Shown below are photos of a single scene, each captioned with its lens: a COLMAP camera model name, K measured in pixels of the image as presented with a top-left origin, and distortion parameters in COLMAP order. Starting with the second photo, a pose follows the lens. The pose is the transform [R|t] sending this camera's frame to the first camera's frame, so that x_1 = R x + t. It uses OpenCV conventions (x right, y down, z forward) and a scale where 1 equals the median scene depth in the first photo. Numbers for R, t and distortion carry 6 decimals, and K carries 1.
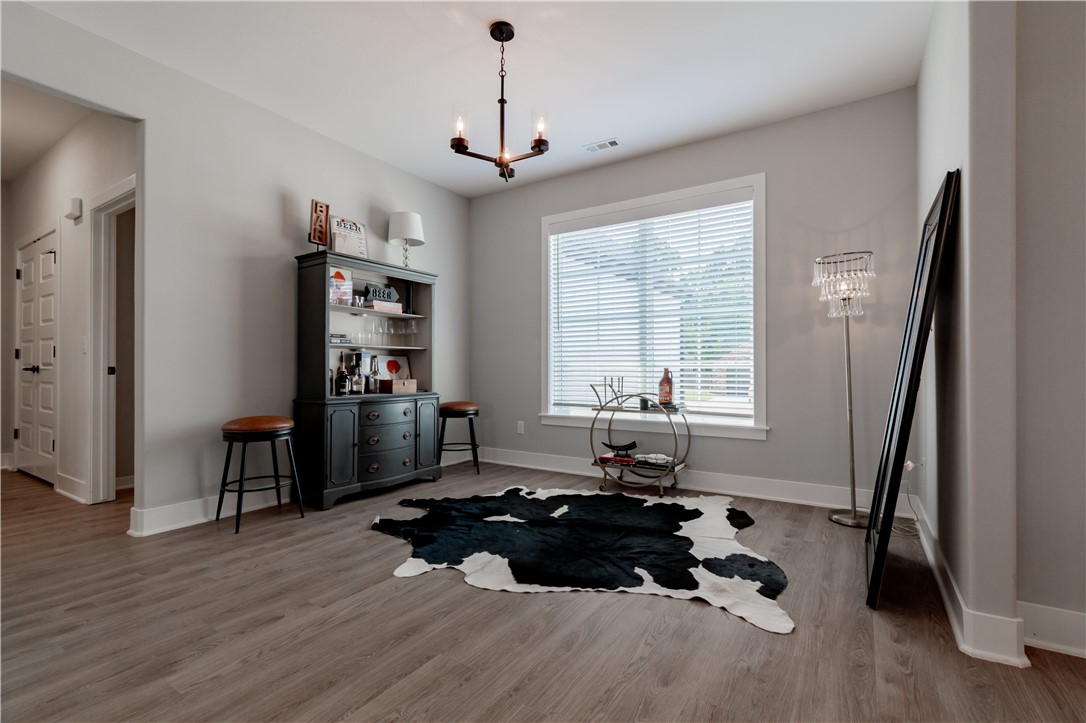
lens RADIAL K [[488.3, 0, 546.0], [0, 488.3, 375.2], [0, 0, 1]] dist [0.000642, -0.000052]
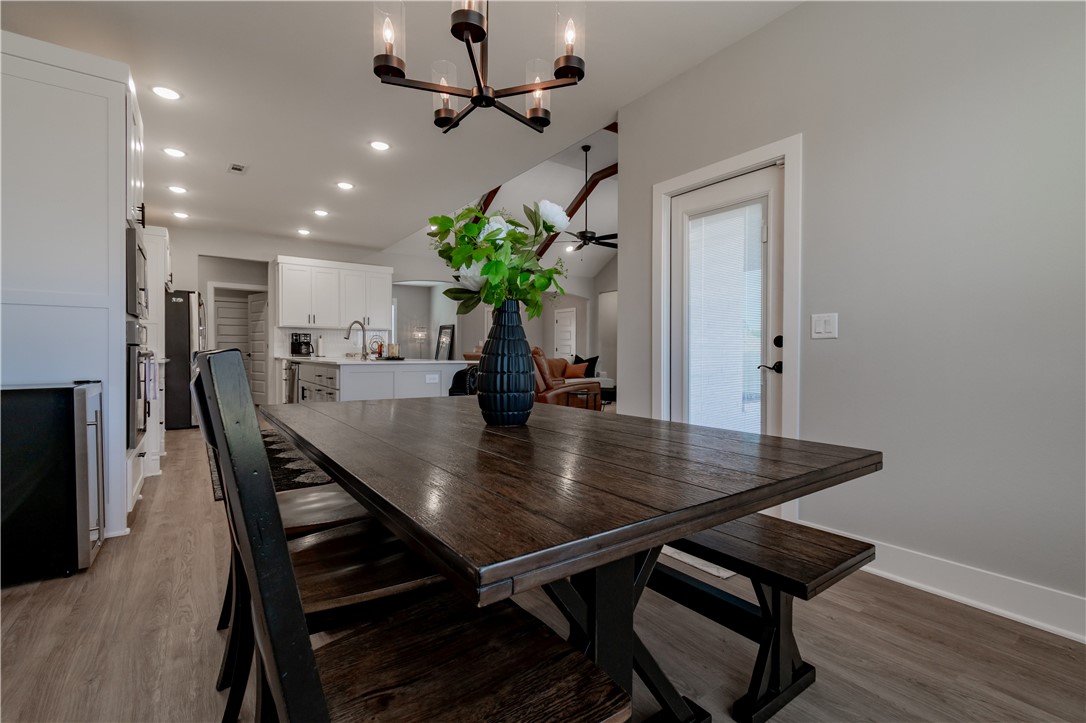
lens RADIAL K [[487.2, 0, 547.4], [0, 487.2, 359.0], [0, 0, 1]] dist [0.007864, -0.000545]
pose [[0.369815, -0.006332, 0.929084, -2.440064], [0.008514, 0.999958, 0.003427, 0.016377], [-0.929066, 0.006643, 0.369853, -1.323236]]
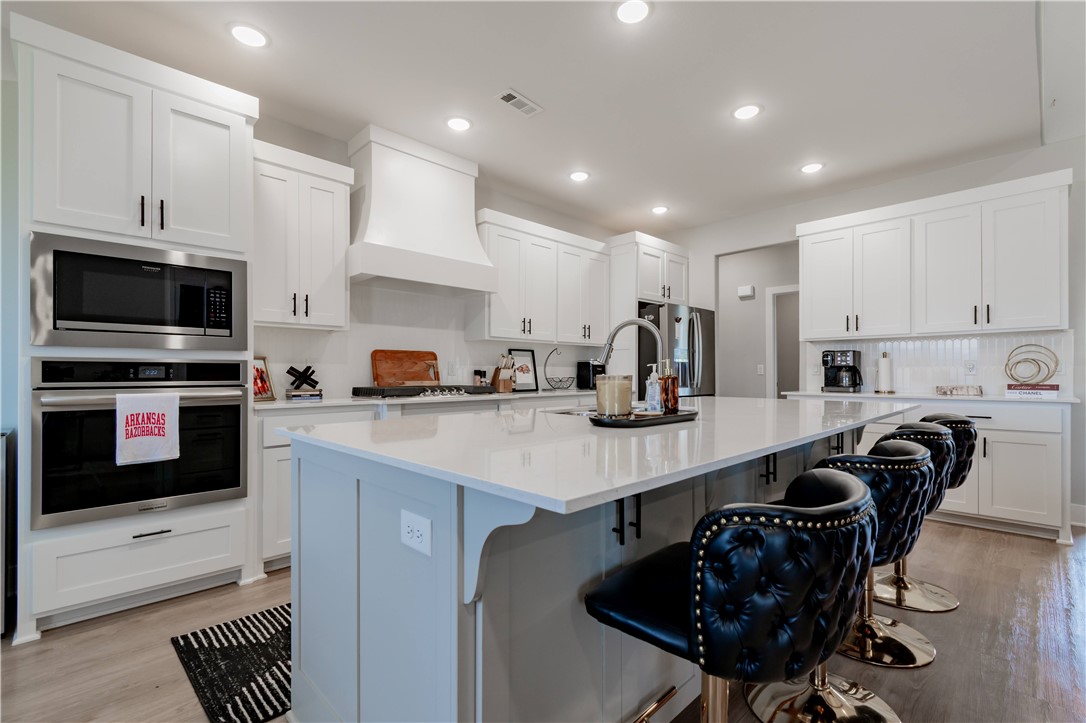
lens RADIAL K [[488.3, 0, 546.0], [0, 488.3, 375.2], [0, 0, 1]] dist [0.000642, -0.000052]
pose [[0.975518, 0.002578, -0.219903, -1.288347], [-0.004692, 0.999948, -0.009092, -0.021935], [0.219868, 0.009901, 0.975479, -0.874518]]
